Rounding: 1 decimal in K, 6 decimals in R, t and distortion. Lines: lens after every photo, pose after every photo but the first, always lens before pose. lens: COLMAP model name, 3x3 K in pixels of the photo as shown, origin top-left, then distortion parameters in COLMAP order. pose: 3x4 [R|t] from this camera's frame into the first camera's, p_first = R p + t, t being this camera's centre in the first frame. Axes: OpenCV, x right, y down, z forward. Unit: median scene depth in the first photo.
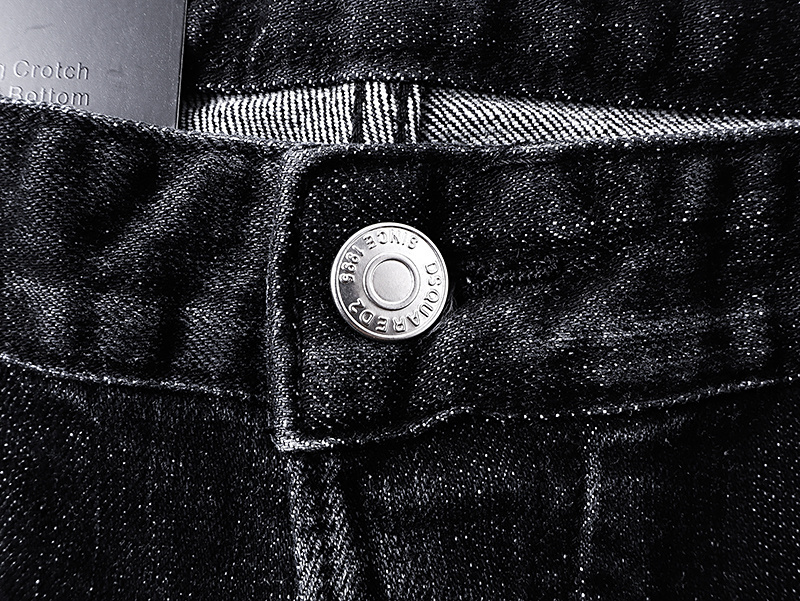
lens RADIAL K [[802.9, 0, 400.0], [0, 802.9, 300.5], [0, 0, 1]] dist [-0.005164, -0.000606]
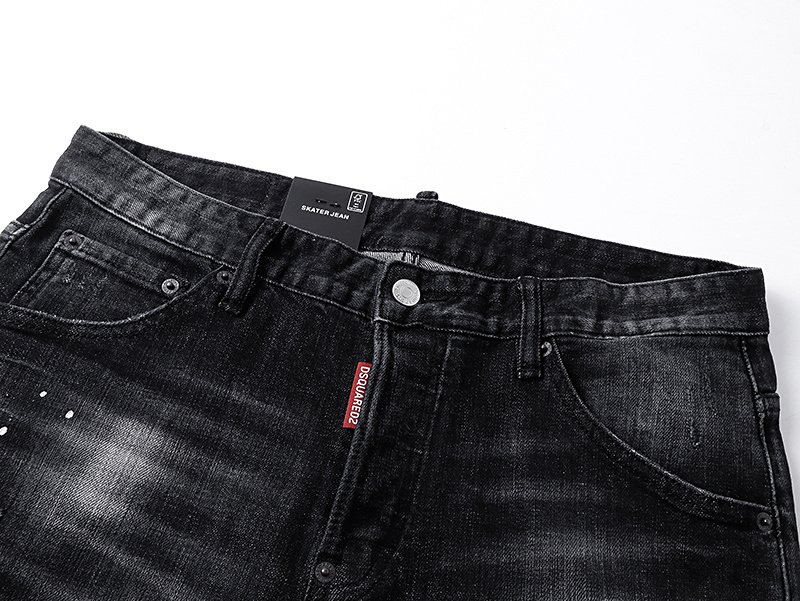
lens RADIAL K [[802.9, 0, 400.0], [0, 802.9, 300.5], [0, 0, 1]] dist [-0.005164, -0.000606]
pose [[0.980730, 0.191220, 0.040035, -0.197031], [-0.154321, 0.883908, -0.441465, 1.798487], [-0.119805, 0.426780, 0.896385, -2.607886]]
